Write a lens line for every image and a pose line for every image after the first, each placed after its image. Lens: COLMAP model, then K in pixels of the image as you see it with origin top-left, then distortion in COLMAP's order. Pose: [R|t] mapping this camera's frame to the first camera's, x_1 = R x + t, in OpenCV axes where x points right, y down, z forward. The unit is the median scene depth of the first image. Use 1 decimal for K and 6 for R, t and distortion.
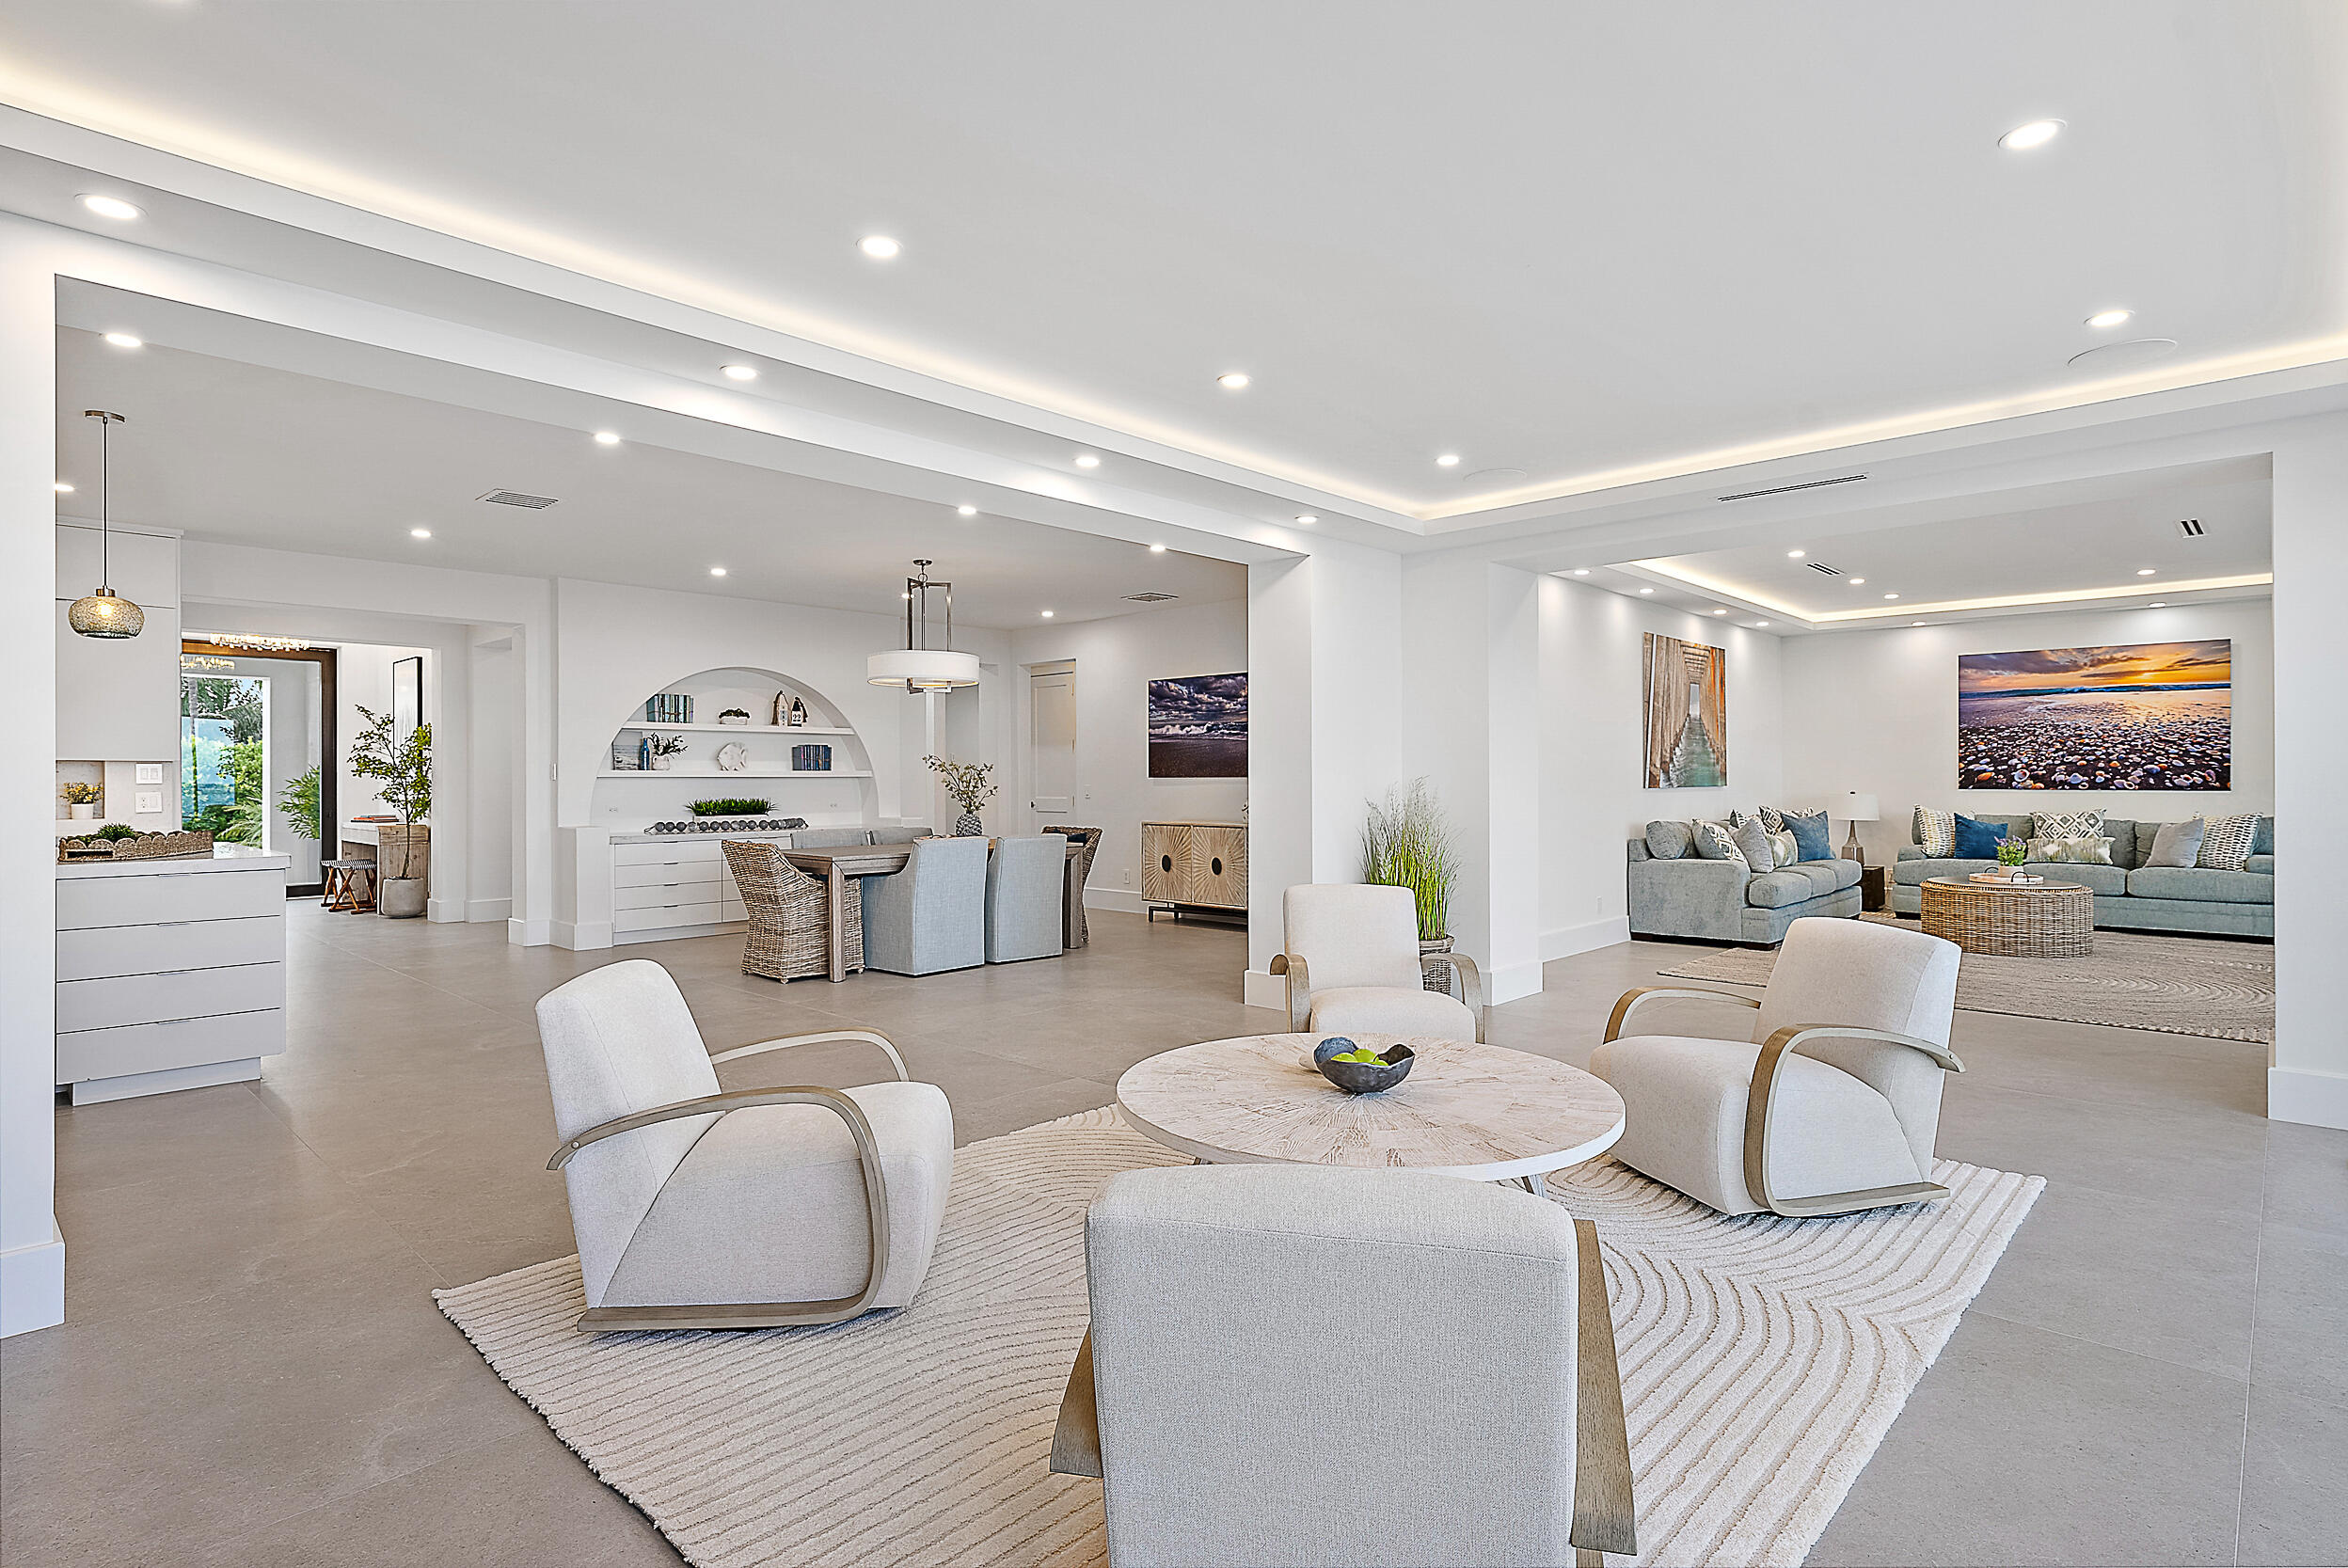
lens RADIAL K [[1165.4, 0, 1179.7], [0, 1165.4, 778.9], [0, 0, 1]] dist [-0.003595, -0.000245]
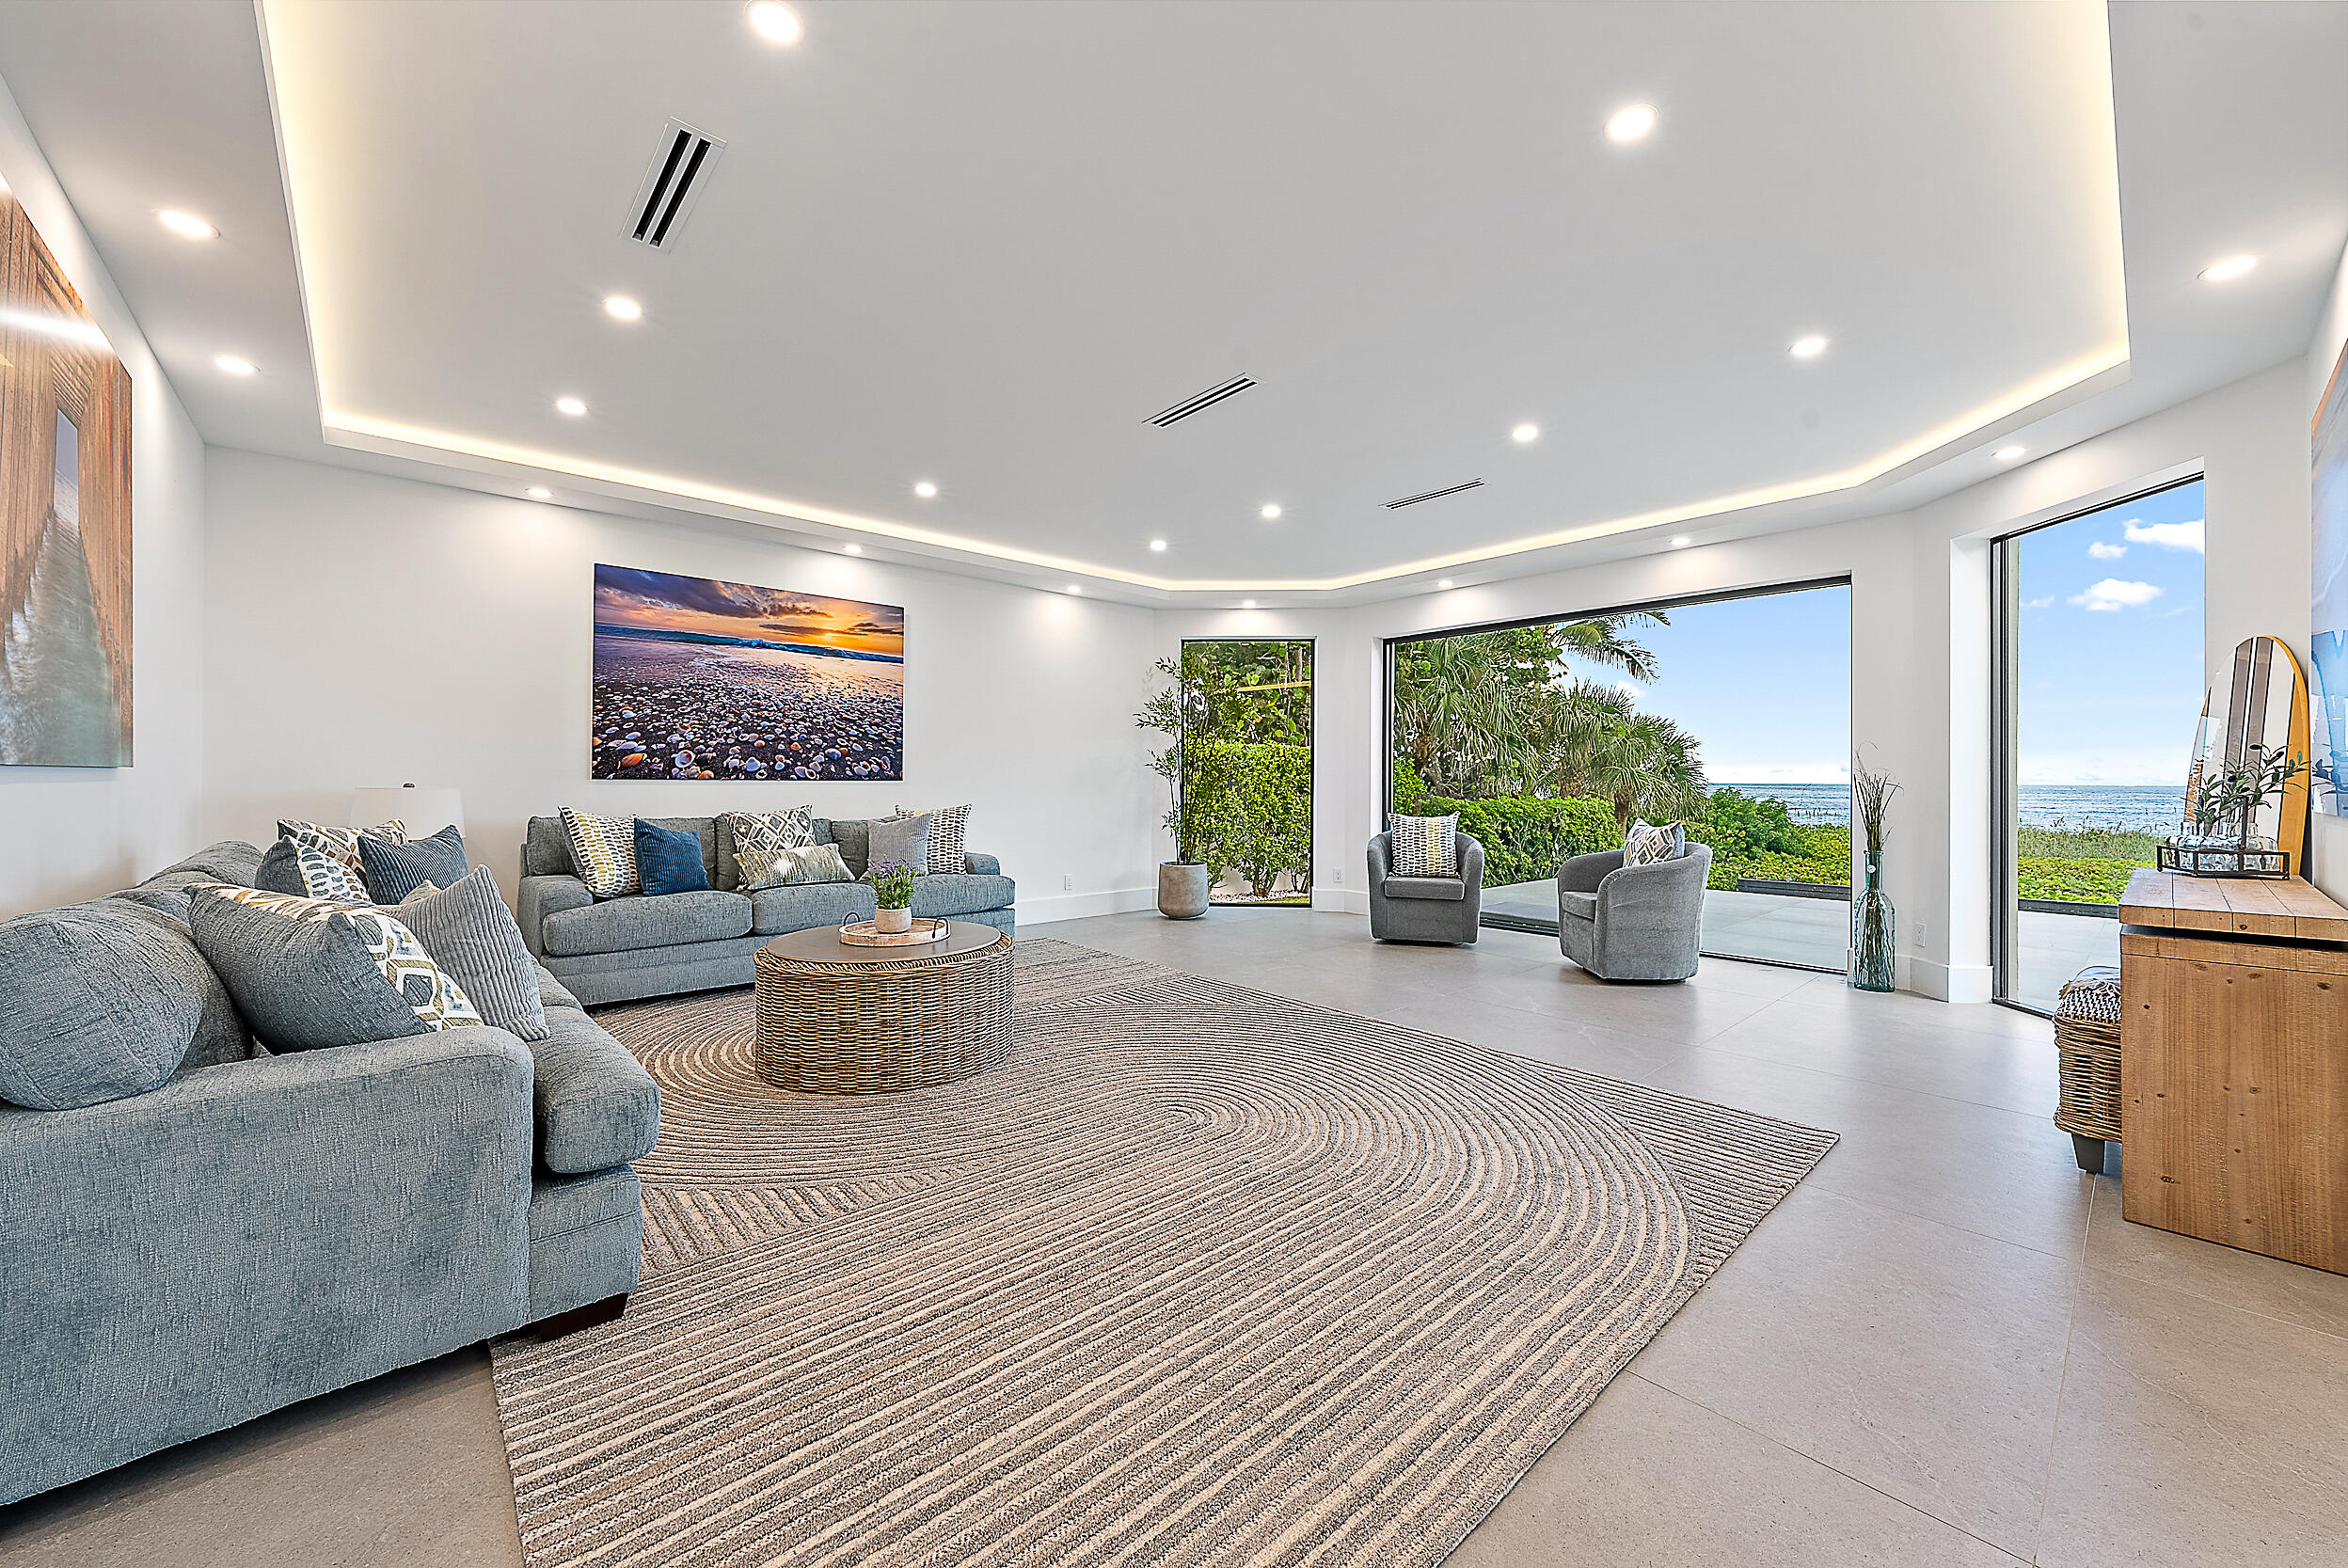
lens RADIAL K [[893.8, 0, 1180.9], [0, 893.8, 777.0], [0, 0, 1]] dist [0.000648, 0.000100]
pose [[0.091453, 0.005608, 0.995794, 0.238762], [-0.002995, 0.999981, -0.005356, 0.009848], [-0.995805, -0.002492, 0.091468, 0.687370]]
